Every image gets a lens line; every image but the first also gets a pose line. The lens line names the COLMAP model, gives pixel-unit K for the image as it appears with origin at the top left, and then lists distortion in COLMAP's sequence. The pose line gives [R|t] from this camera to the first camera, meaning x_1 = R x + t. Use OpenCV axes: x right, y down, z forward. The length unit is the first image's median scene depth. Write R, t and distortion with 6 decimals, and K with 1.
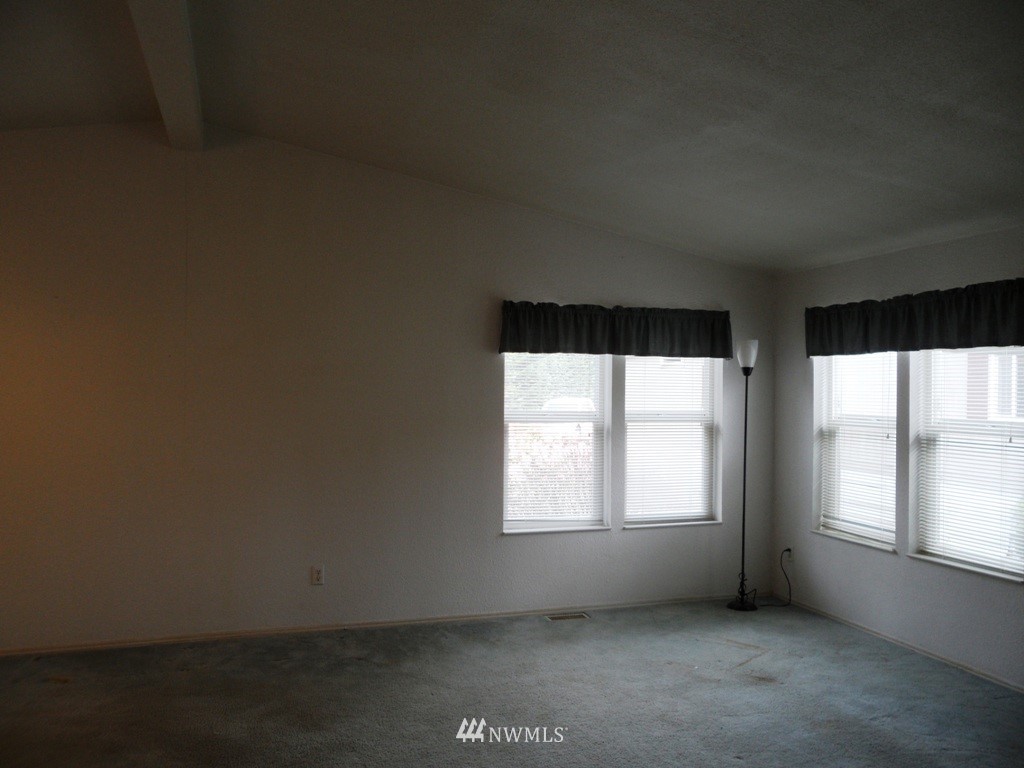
lens RADIAL K [[801.6, 0, 512.0], [0, 801.6, 384.0], [0, 0, 1]] dist [-0.009459, 0.001886]
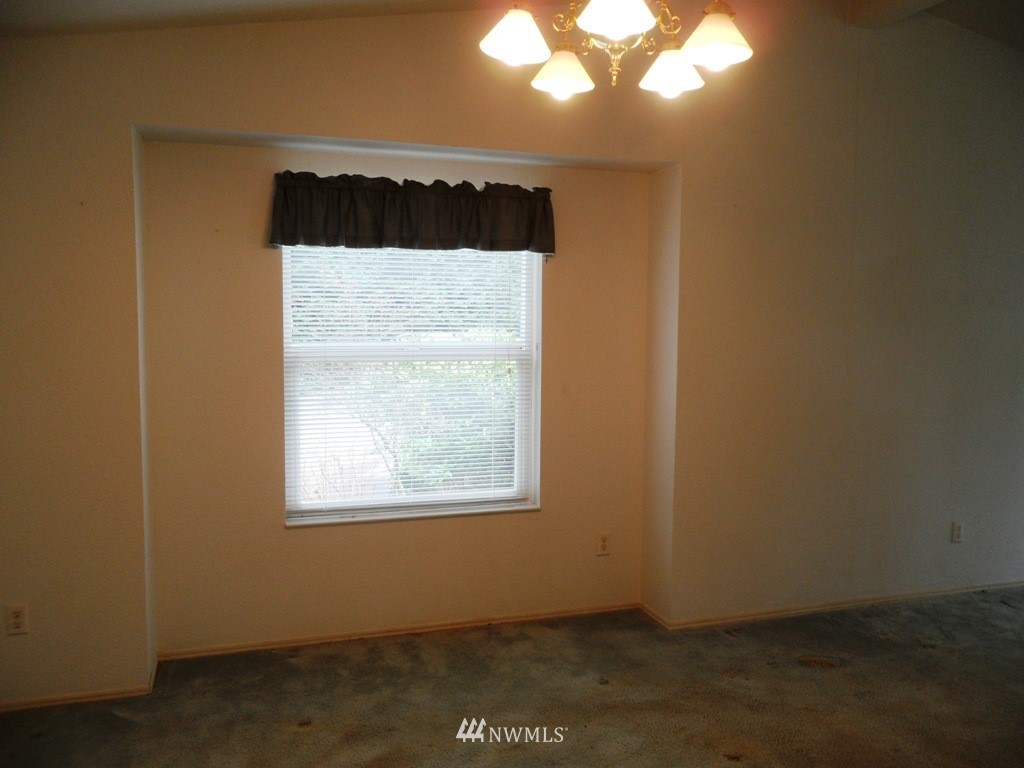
lens RADIAL K [[838.7, 0, 550.0], [0, 838.7, 385.8], [0, 0, 1]] dist [-0.008685, 0.002222]
pose [[0.998989, 0.015354, 0.042254, -0.743175], [-0.020084, 0.993288, 0.113913, -0.015475], [-0.040222, -0.114646, 0.992592, 0.129614]]
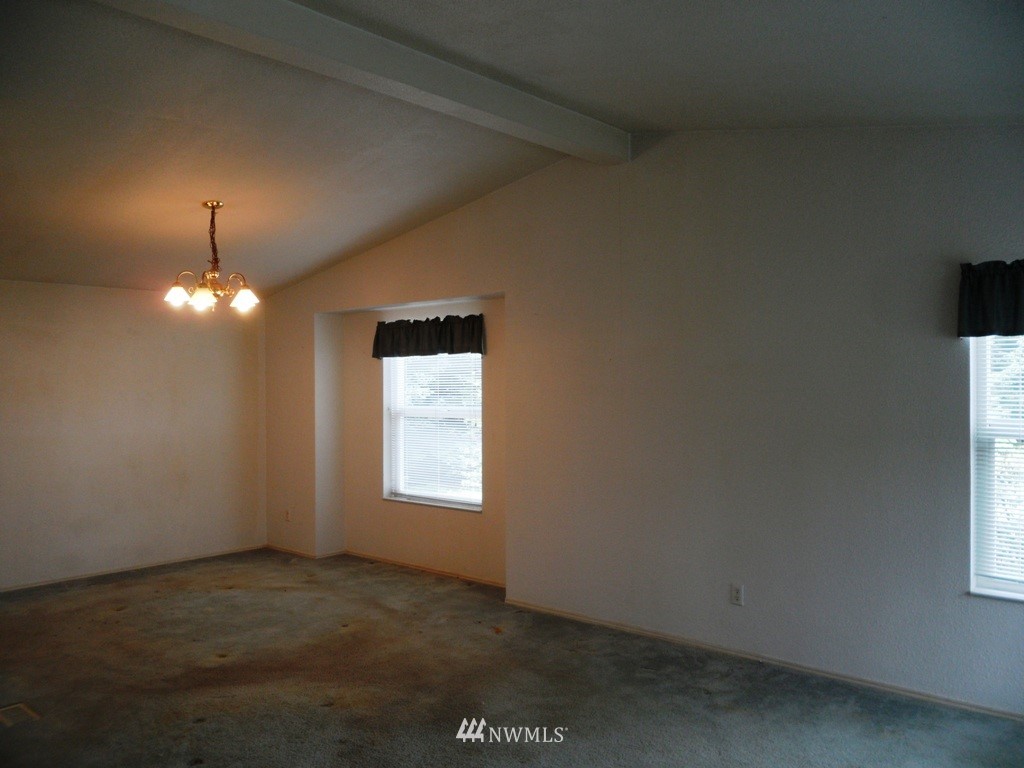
lens RADIAL K [[838.7, 0, 550.0], [0, 838.7, 385.8], [0, 0, 1]] dist [-0.008685, 0.002222]
pose [[0.544760, -0.001022, -0.838591, 0.446663], [0.009830, 0.999938, 0.005167, -0.004206], [0.838534, -0.011058, 0.544736, 0.314414]]
